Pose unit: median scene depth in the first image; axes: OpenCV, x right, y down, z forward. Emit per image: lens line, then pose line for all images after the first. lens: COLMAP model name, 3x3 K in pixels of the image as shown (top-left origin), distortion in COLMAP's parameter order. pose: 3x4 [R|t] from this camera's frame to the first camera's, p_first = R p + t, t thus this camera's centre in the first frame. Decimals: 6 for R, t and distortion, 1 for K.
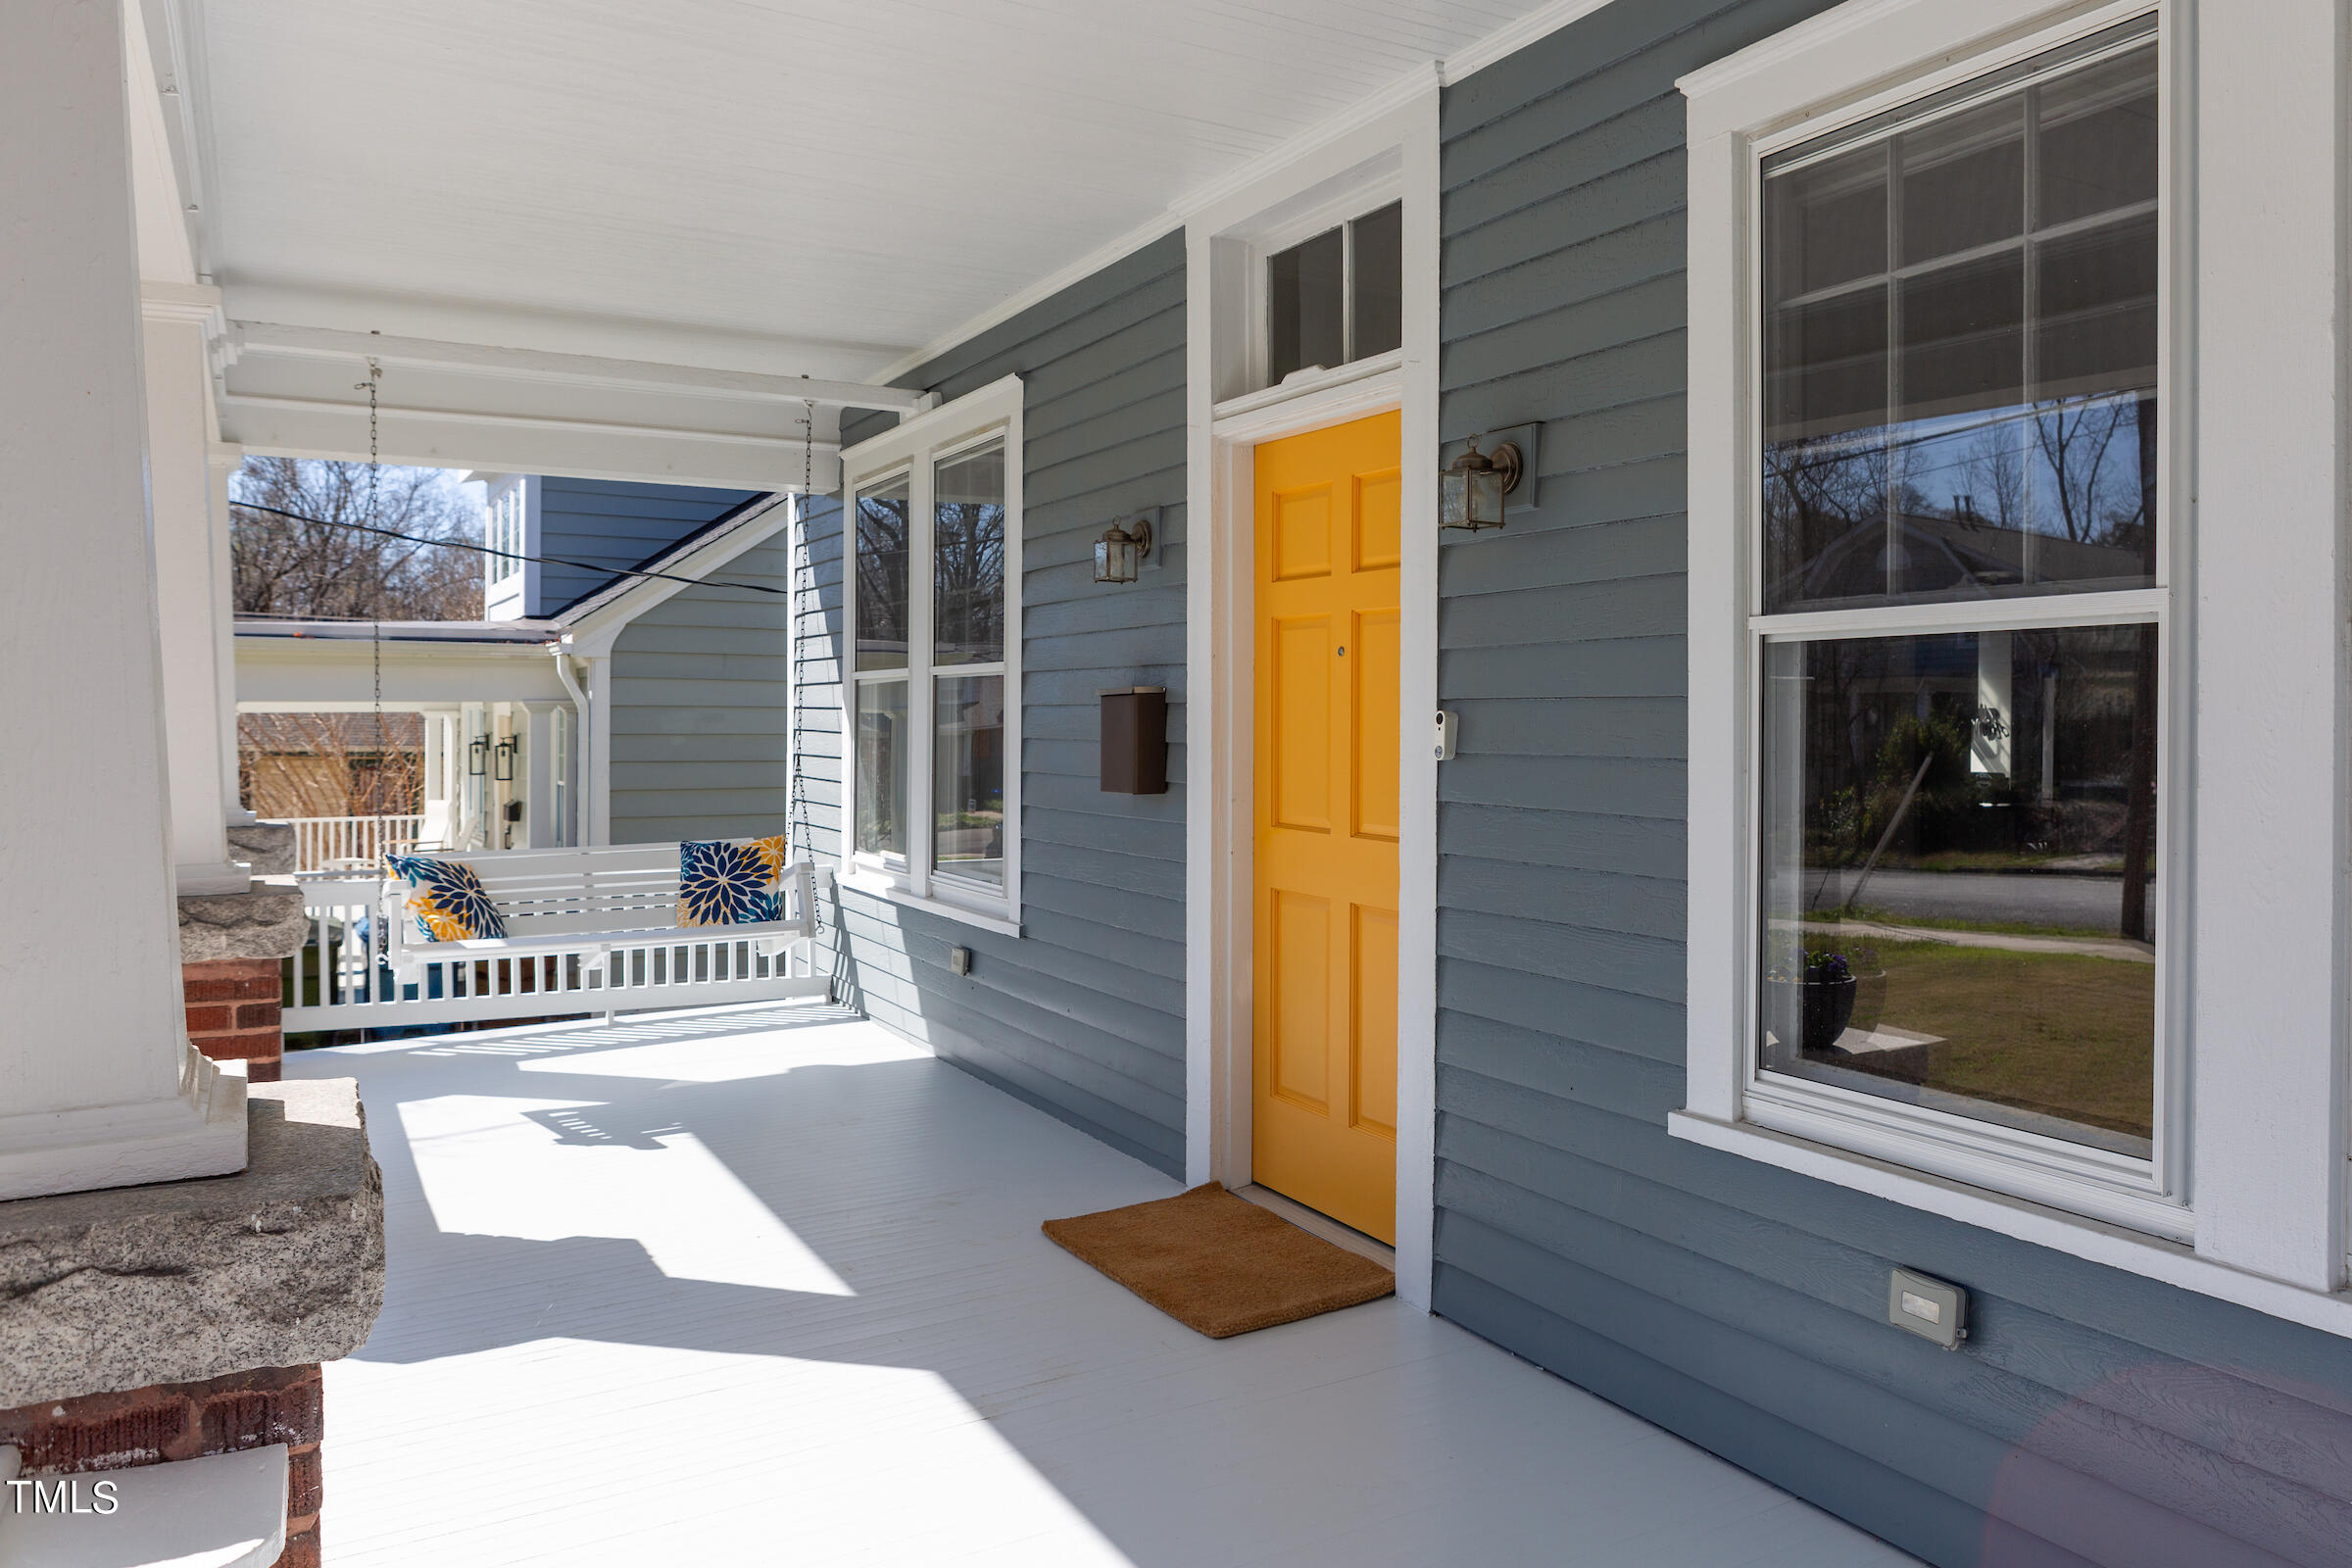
lens RADIAL K [[1731.2, 0, 1197.7], [0, 1731.2, 686.3], [0, 0, 1]] dist [-0.024302, -0.004089]
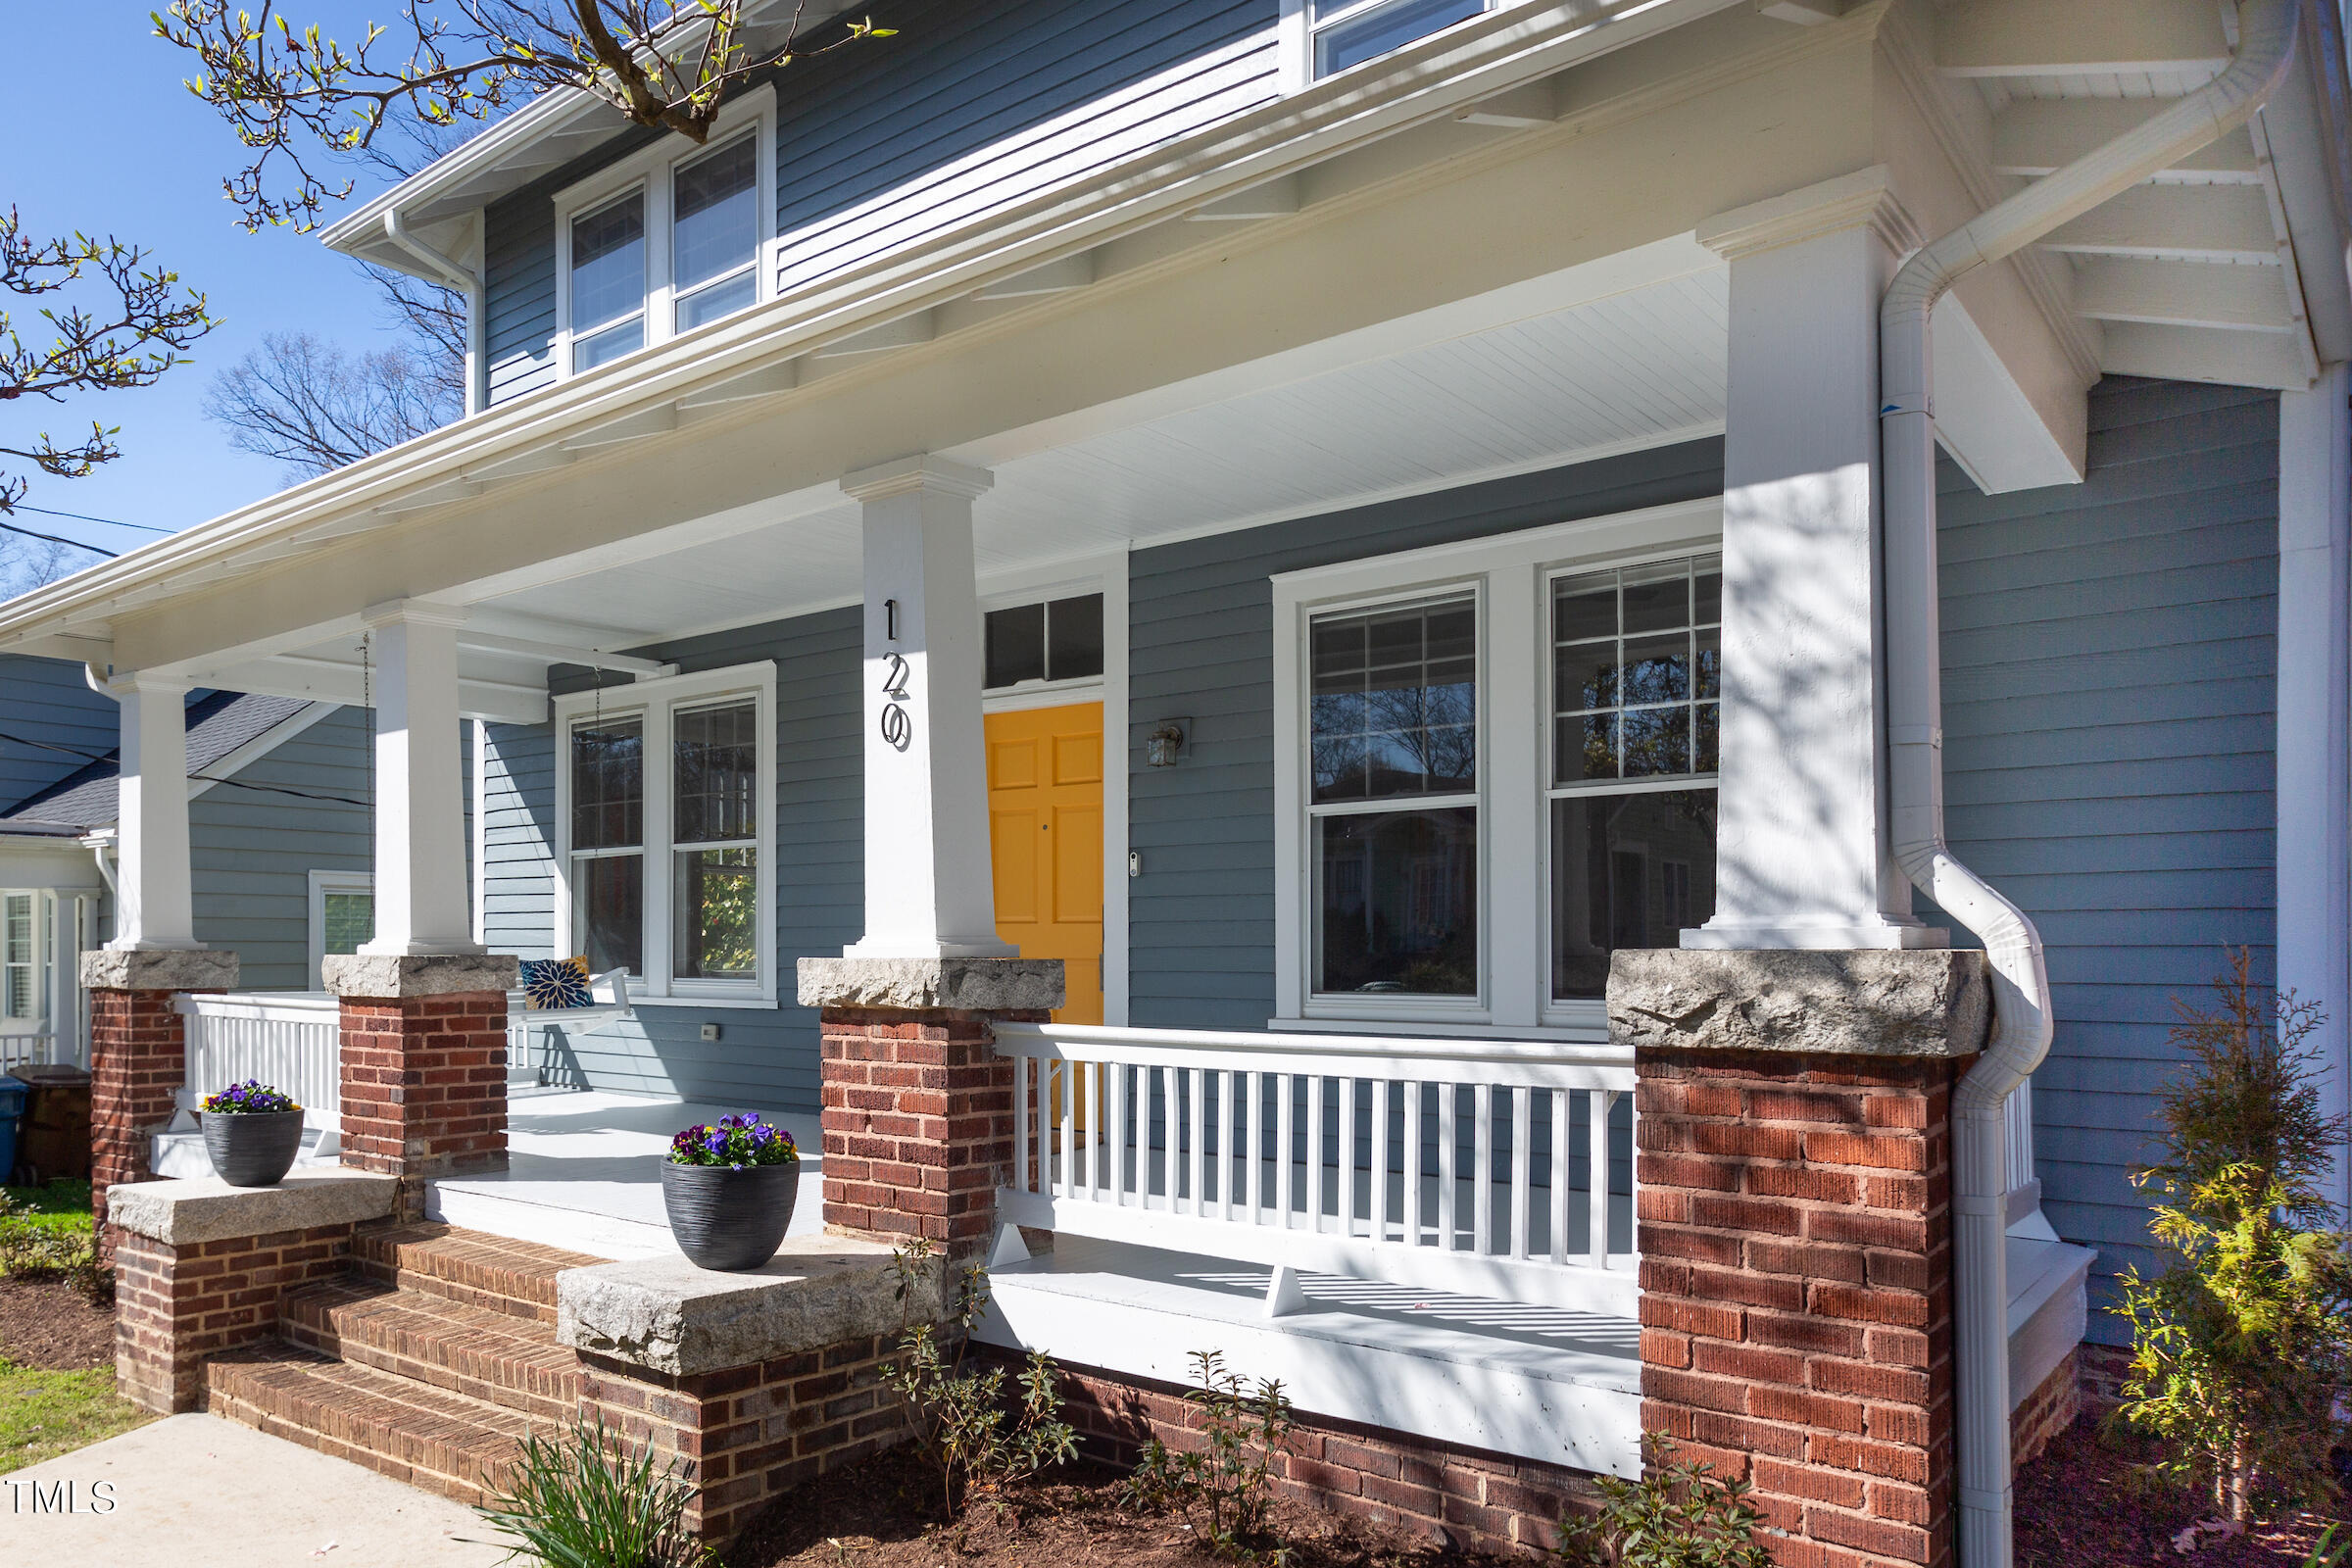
lens RADIAL K [[1632.1, 0, 976.5], [0, 1632.1, 895.7], [0, 0, 1]] dist [-0.010267, -0.003520]
pose [[0.935325, 0.002276, 0.353784, -0.620978], [0.001060, 0.999957, -0.009234, 0.071554], [-0.353789, 0.009012, 0.935282, -0.653028]]
